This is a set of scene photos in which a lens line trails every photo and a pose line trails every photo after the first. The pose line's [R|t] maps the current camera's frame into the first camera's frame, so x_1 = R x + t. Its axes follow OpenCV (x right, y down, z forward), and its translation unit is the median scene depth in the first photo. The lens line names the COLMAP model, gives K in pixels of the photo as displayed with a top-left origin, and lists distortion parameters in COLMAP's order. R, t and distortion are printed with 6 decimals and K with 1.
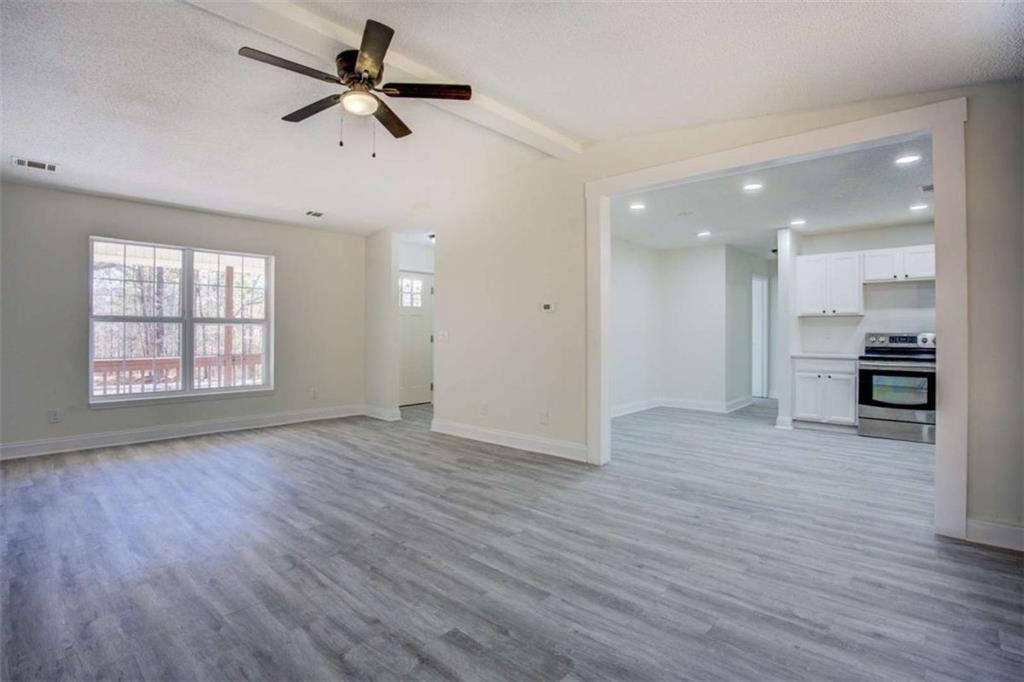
lens RADIAL K [[507.9, 0, 513.1], [0, 507.9, 328.5], [0, 0, 1]] dist [-0.063554, -0.000243]
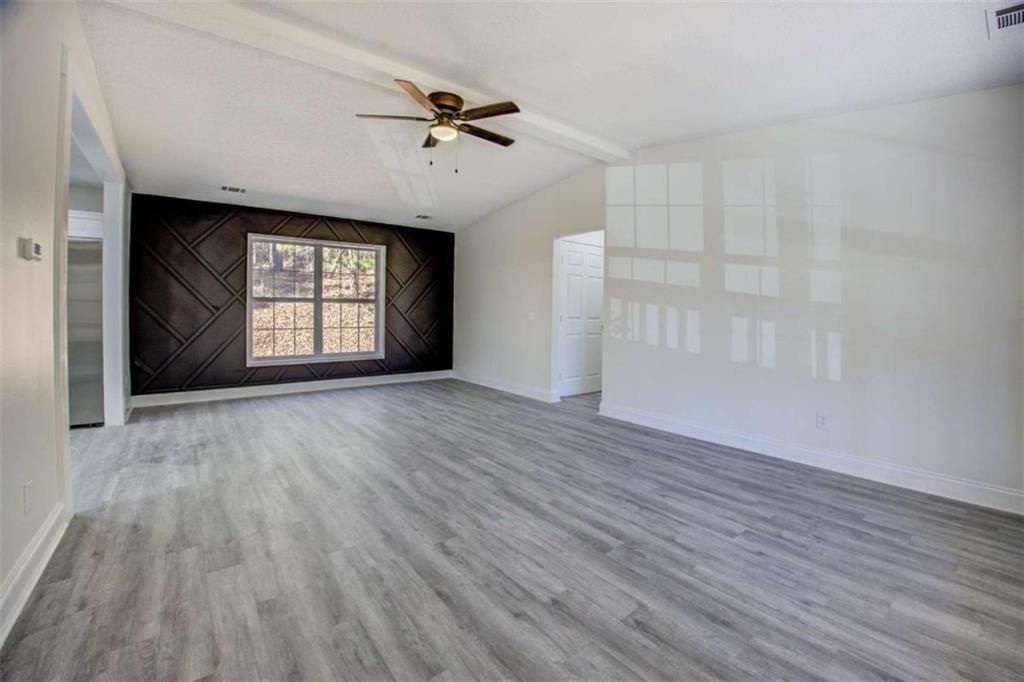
lens RADIAL K [[411.9, 0, 514.0], [0, 411.9, 323.2], [0, 0, 1]] dist [-0.057367, 0.006467]
pose [[-0.988803, -0.016195, 0.148345, -0.618499], [-0.013020, 0.999665, 0.022347, 0.012171], [-0.148657, 0.020166, -0.988683, 1.910811]]
